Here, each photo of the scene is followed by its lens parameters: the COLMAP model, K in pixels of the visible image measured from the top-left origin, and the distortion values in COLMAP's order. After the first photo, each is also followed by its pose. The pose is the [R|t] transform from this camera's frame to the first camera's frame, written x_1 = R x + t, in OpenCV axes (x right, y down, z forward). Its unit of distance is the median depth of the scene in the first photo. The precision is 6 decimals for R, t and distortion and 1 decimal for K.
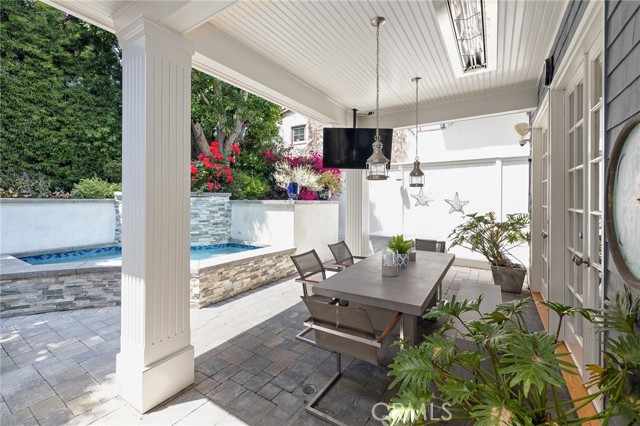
lens RADIAL K [[274.2, 0, 323.3], [0, 274.2, 200.2], [0, 0, 1]] dist [0.007808, 0.000684]
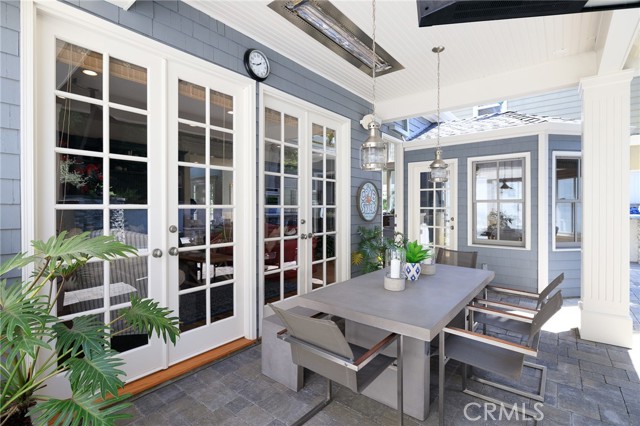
lens RADIAL K [[302.9, 0, 320.5], [0, 302.9, 210.9], [0, 0, 1]] dist [-0.005981, 0.000125]
pose [[-0.993581, -0.007769, 0.112860, 0.238488], [-0.006235, 0.999883, 0.013939, 0.017173], [-0.112955, 0.013146, -0.993513, 1.011641]]
